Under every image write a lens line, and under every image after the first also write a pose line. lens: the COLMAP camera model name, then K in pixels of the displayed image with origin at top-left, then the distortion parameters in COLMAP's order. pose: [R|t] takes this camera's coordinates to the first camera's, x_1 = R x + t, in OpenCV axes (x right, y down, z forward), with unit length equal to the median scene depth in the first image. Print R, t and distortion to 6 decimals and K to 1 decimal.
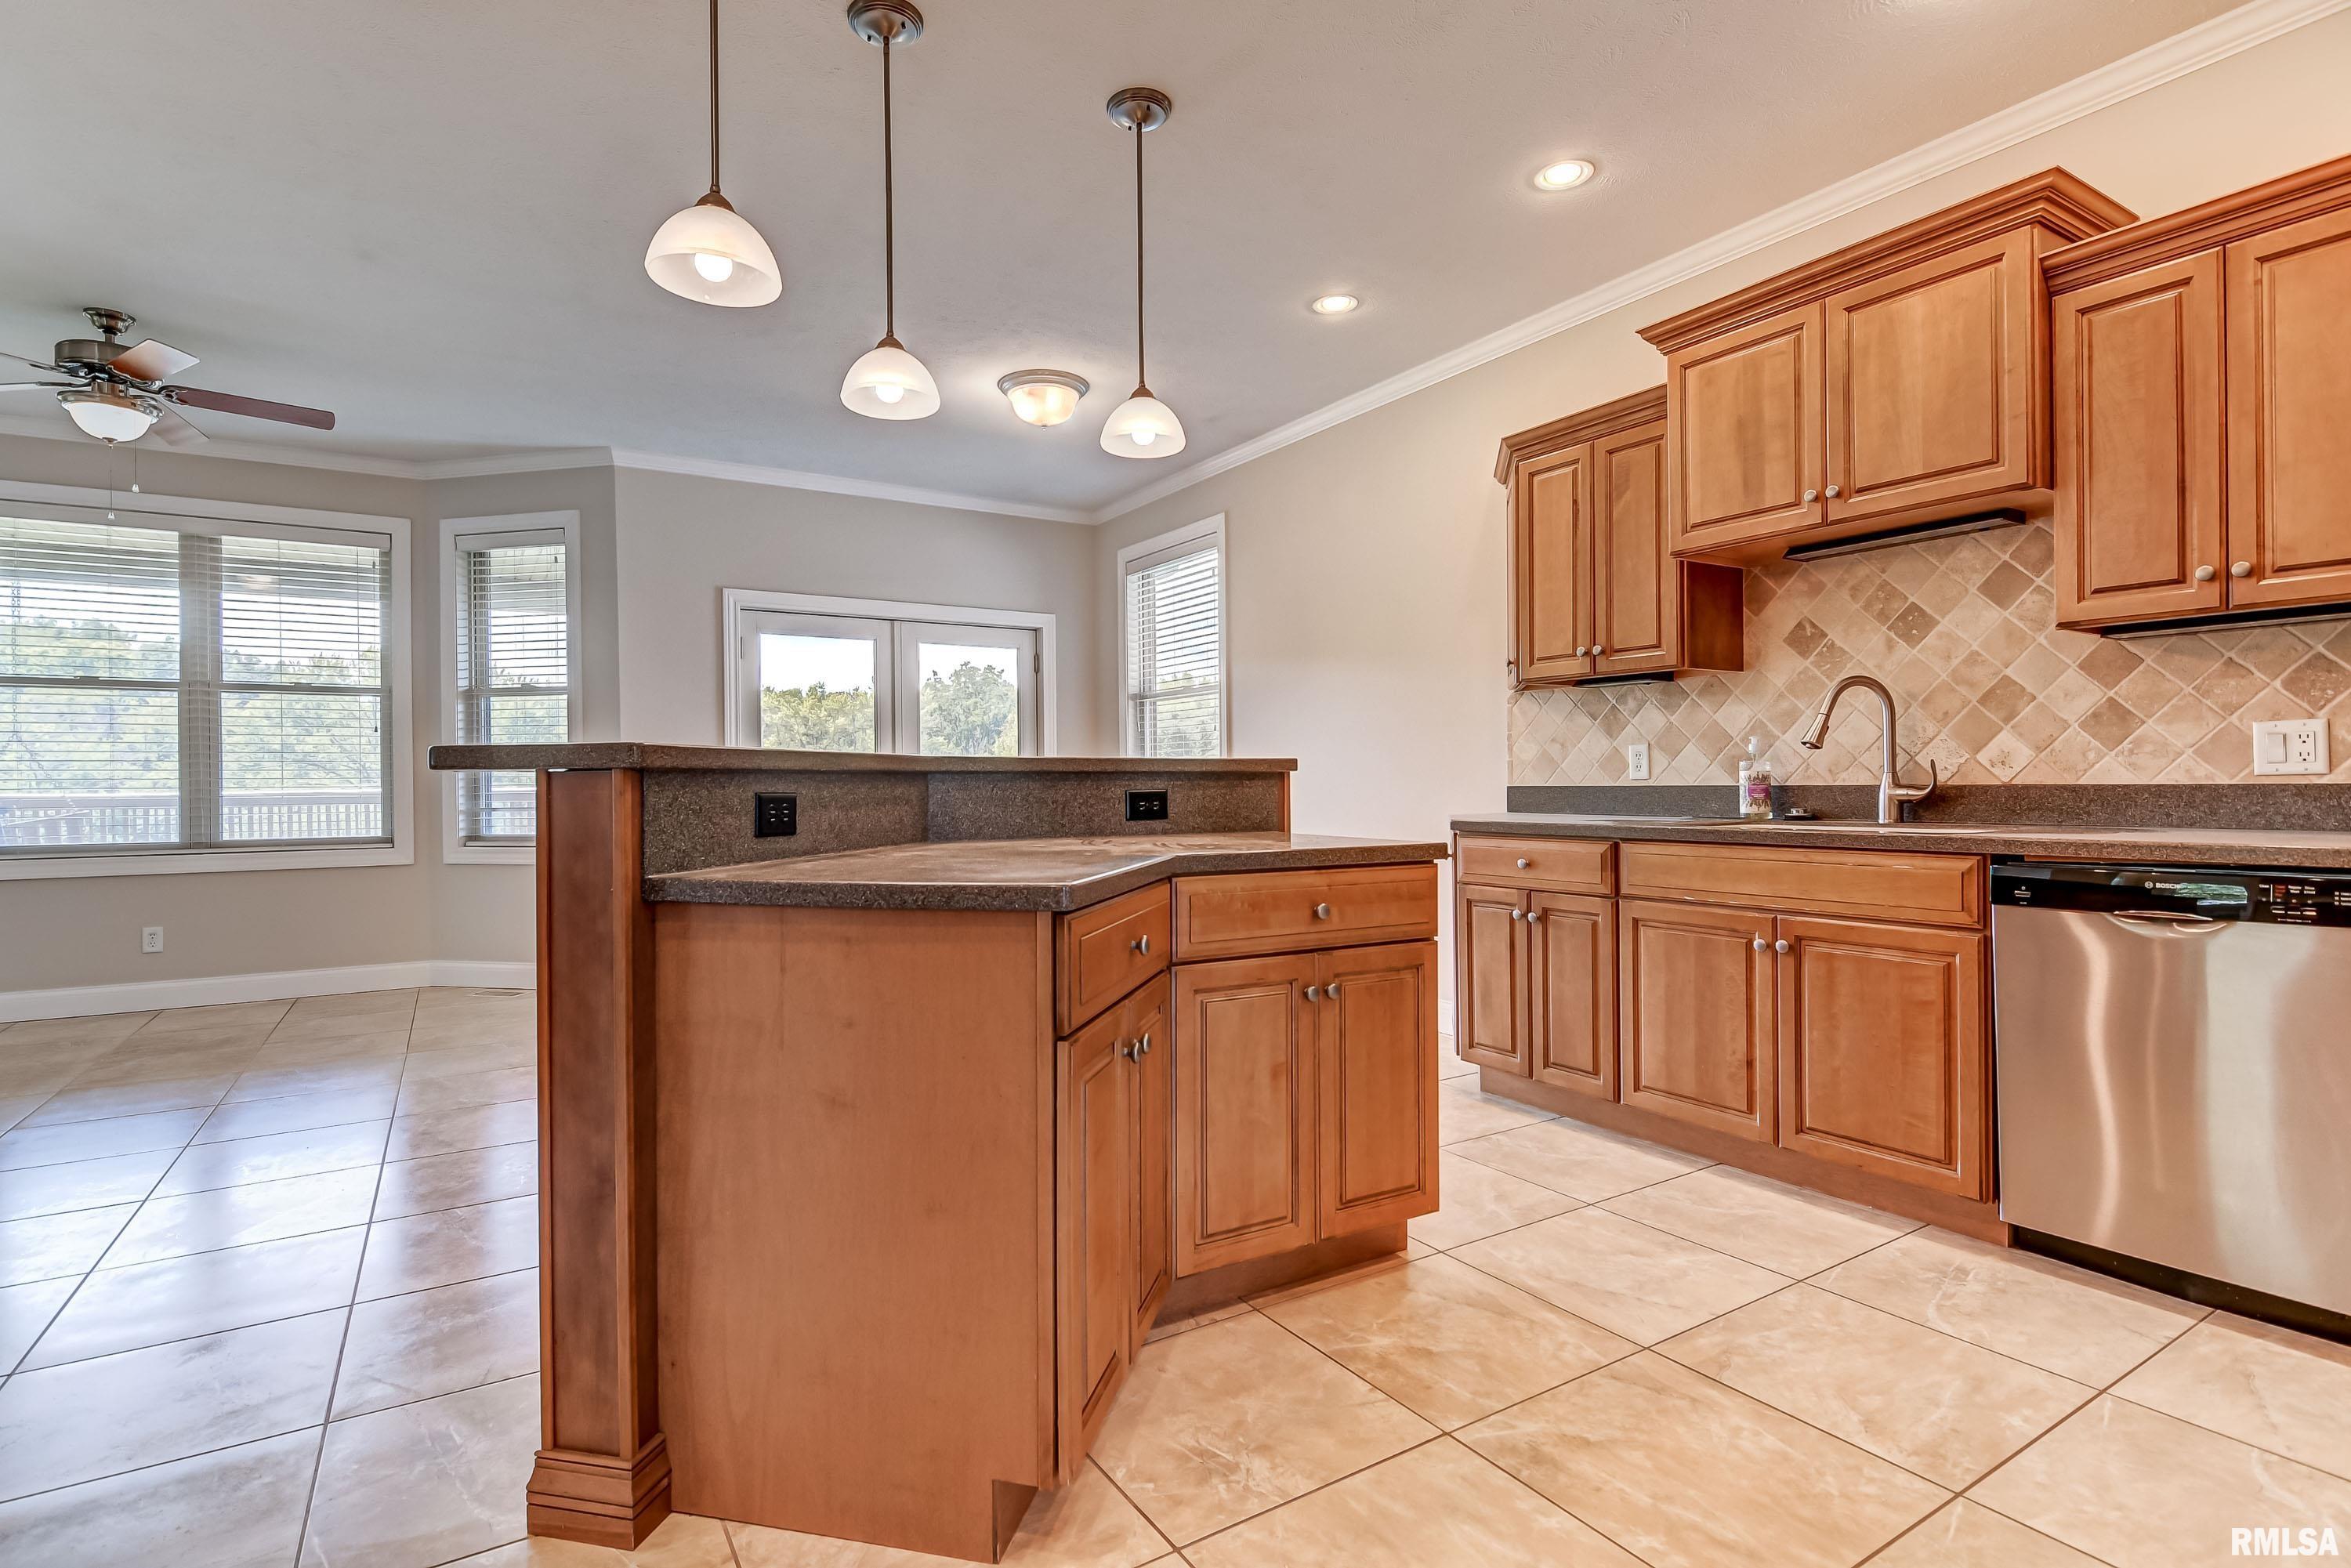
lens RADIAL K [[1129.8, 0, 1160.4], [0, 1129.8, 788.7], [0, 0, 1]] dist [0.010890, -0.008766]
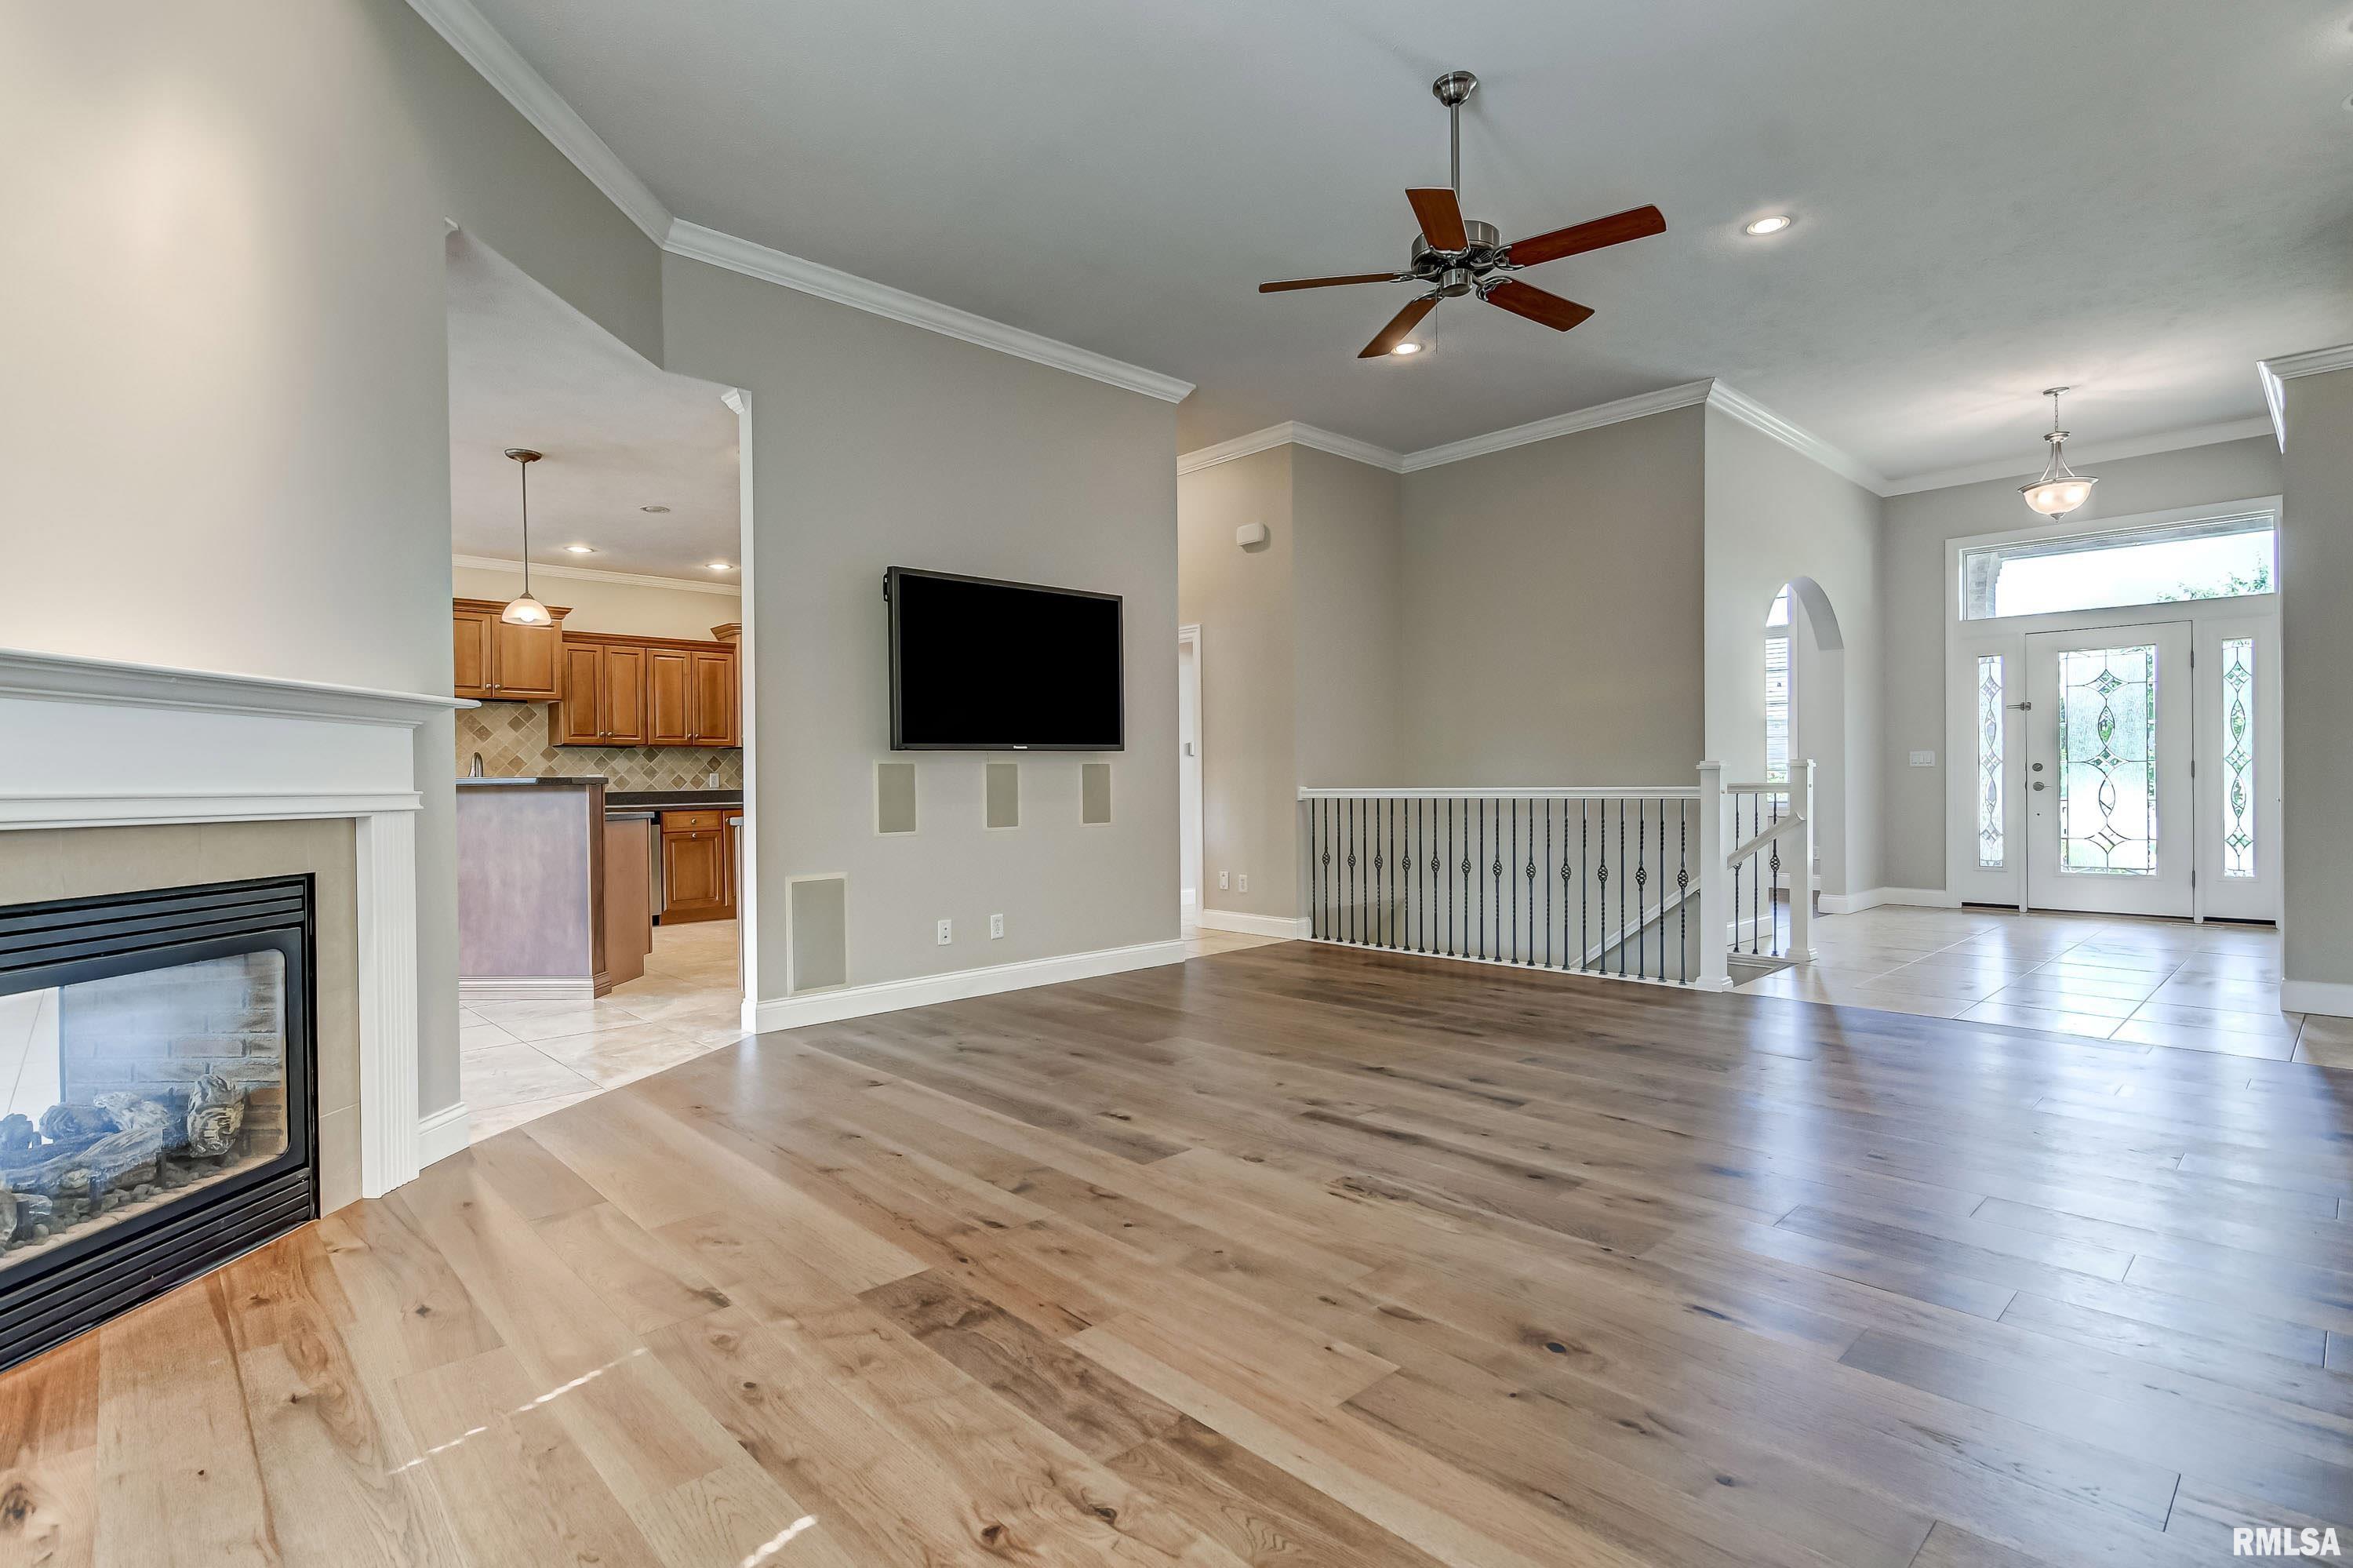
lens RADIAL K [[1130.8, 0, 1164.5], [0, 1130.8, 790.5], [0, 0, 1]] dist [0.010890, -0.008766]
pose [[-0.202733, 0.003677, 0.979227, -2.276549], [0.018189, 0.999835, 0.000011, 0.017586], [-0.979065, 0.017813, -0.202767, -0.022671]]
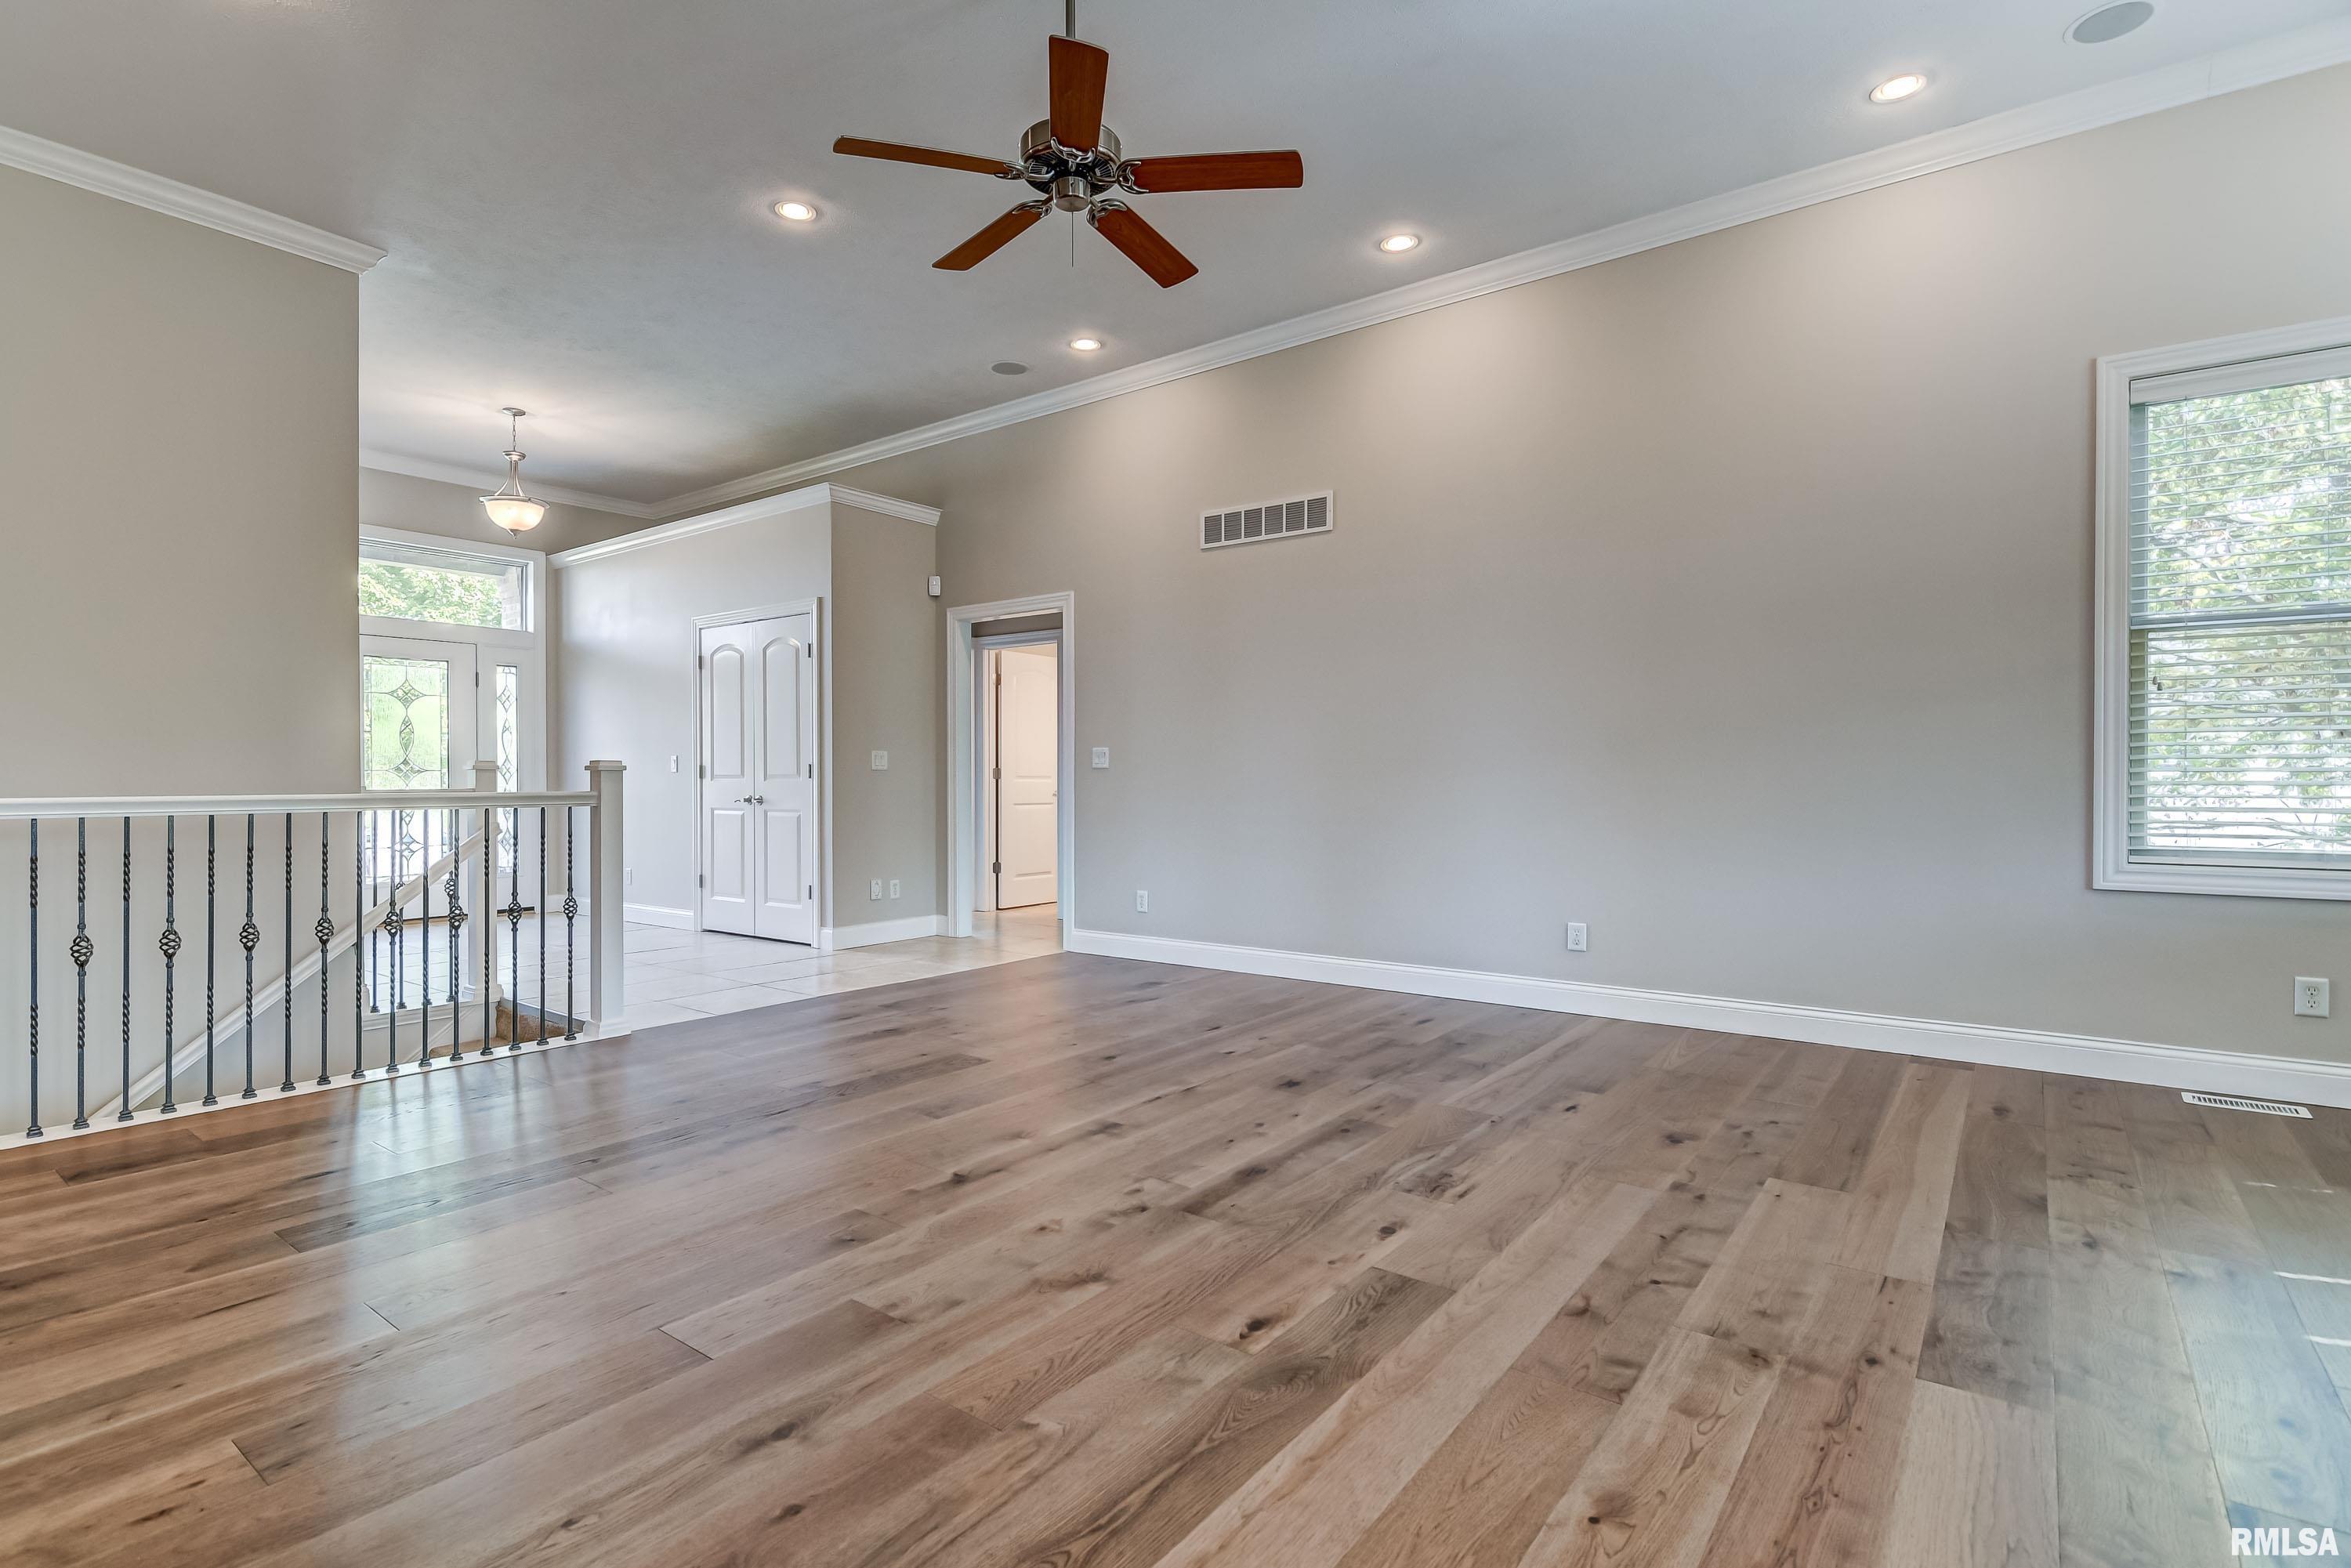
lens RADIAL K [[1129.8, 0, 1155.2], [0, 1129.8, 785.6], [0, 0, 1]] dist [0.010890, -0.008766]
pose [[-0.931718, 0.014189, -0.362906, -0.834948], [0.009832, 0.999856, 0.013850, 0.005524], [0.363051, 0.009337, -0.931723, 0.416401]]
